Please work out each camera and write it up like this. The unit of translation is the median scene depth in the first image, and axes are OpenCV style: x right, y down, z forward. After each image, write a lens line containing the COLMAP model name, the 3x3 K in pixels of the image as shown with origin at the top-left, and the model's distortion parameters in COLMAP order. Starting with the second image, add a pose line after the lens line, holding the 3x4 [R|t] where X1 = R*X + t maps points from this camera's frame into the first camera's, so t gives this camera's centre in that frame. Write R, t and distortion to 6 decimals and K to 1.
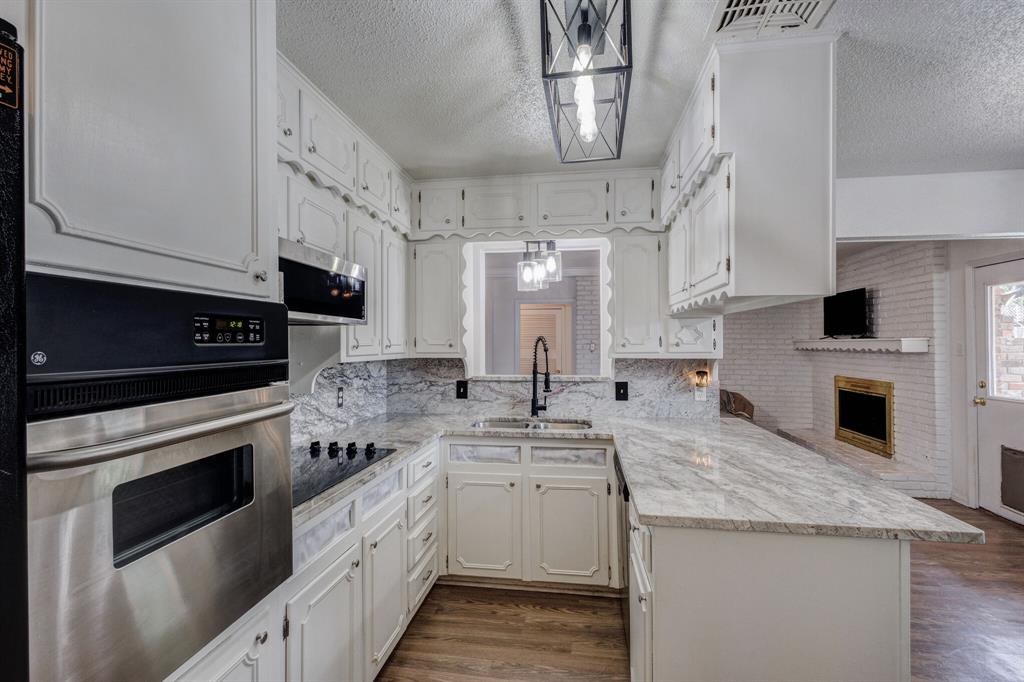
lens RADIAL K [[468.3, 0, 512.9], [0, 468.3, 340.7], [0, 0, 1]] dist [0.012795, -0.004796]
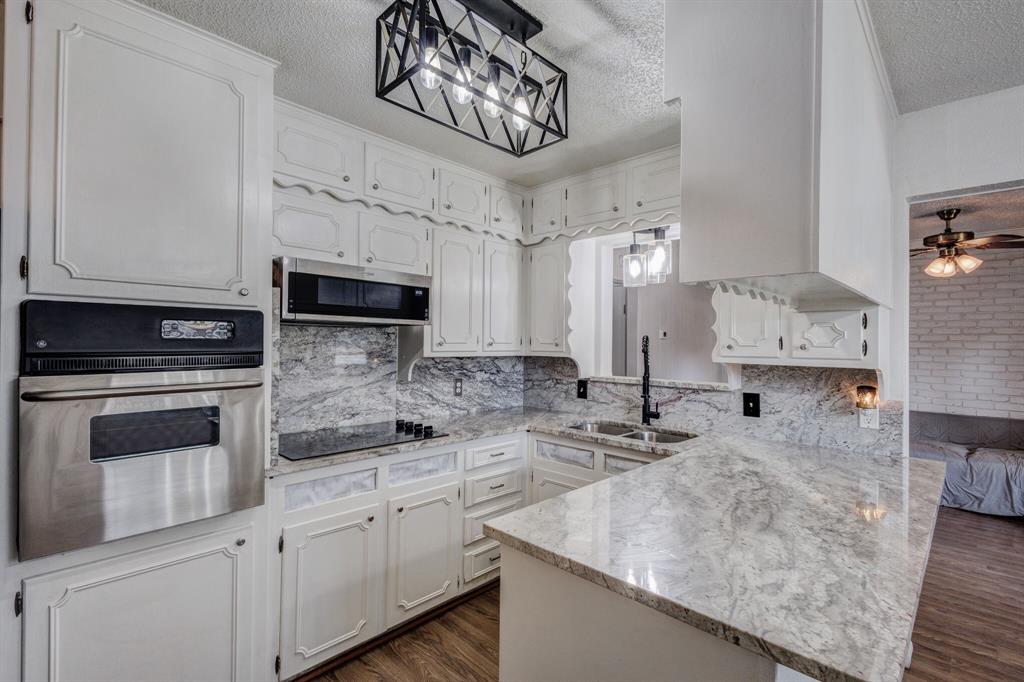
lens RADIAL K [[468.3, 0, 511.0], [0, 468.3, 339.8], [0, 0, 1]] dist [0.012795, -0.004796]
pose [[0.816918, 0.009115, -0.576682, 0.396301], [-0.010093, 0.999948, 0.001507, -0.000566], [0.576665, 0.004589, 0.816967, 0.119647]]
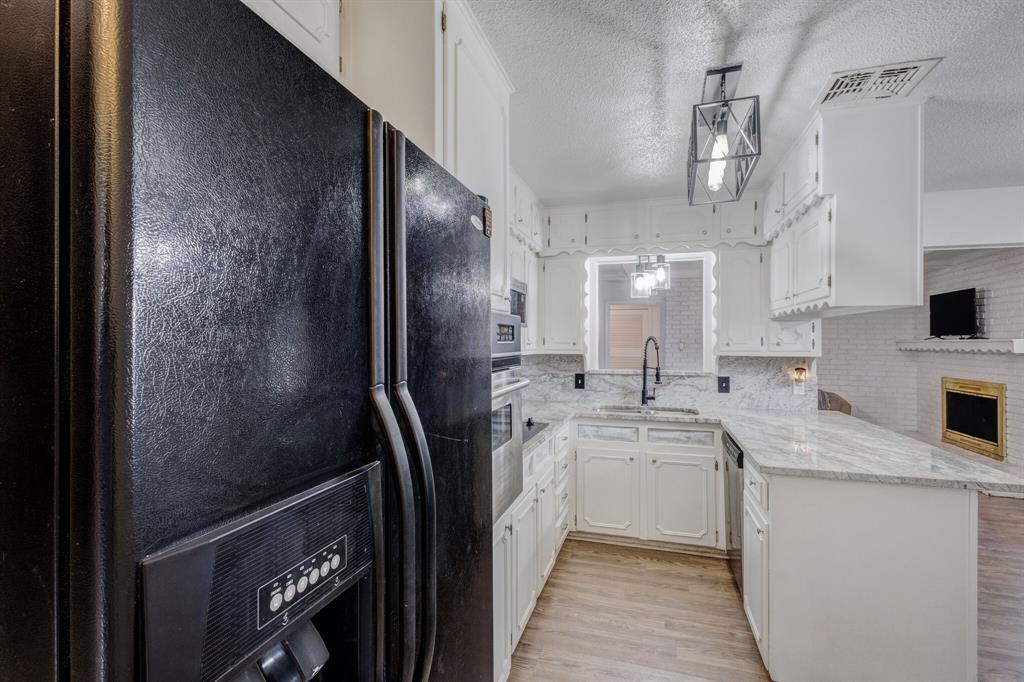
lens RADIAL K [[468.3, 0, 515.7], [0, 468.3, 339.1], [0, 0, 1]] dist [0.012795, -0.004796]
pose [[0.989370, 0.004402, -0.145356, -0.113882], [-0.004469, 0.999990, -0.000136, -0.000912], [0.145354, 0.000785, 0.989379, -0.222908]]
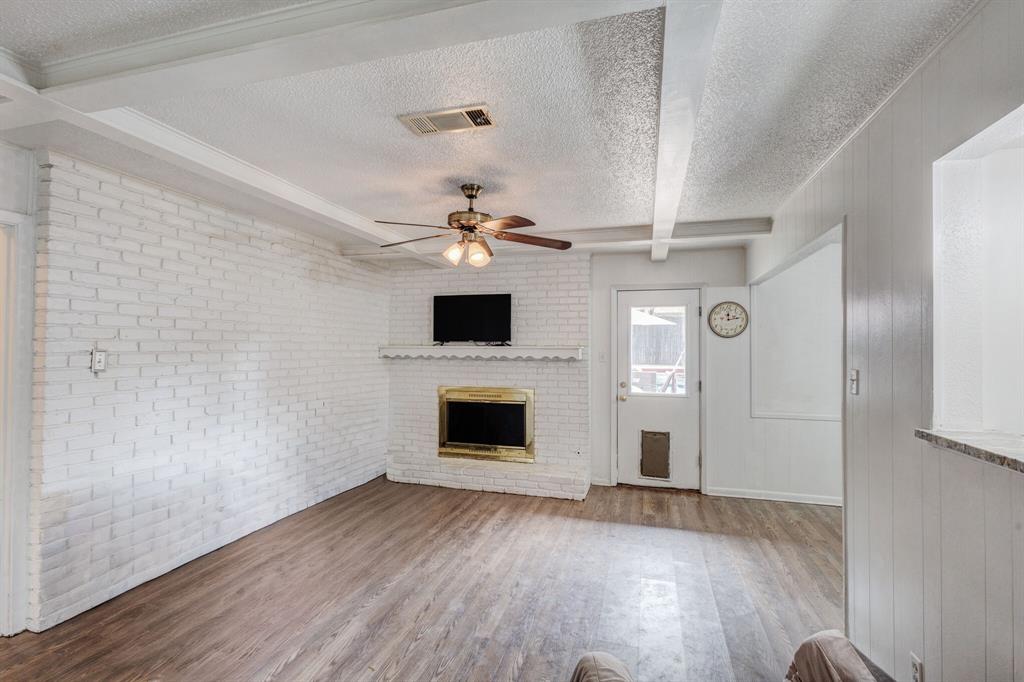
lens RADIAL K [[468.3, 0, 512.6], [0, 468.3, 341.6], [0, 0, 1]] dist [0.012795, -0.004796]
pose [[0.130183, 0.013556, 0.991397, -0.400097], [-0.012974, 0.999844, -0.011968, -0.003637], [-0.991405, -0.011304, 0.130339, 1.617746]]
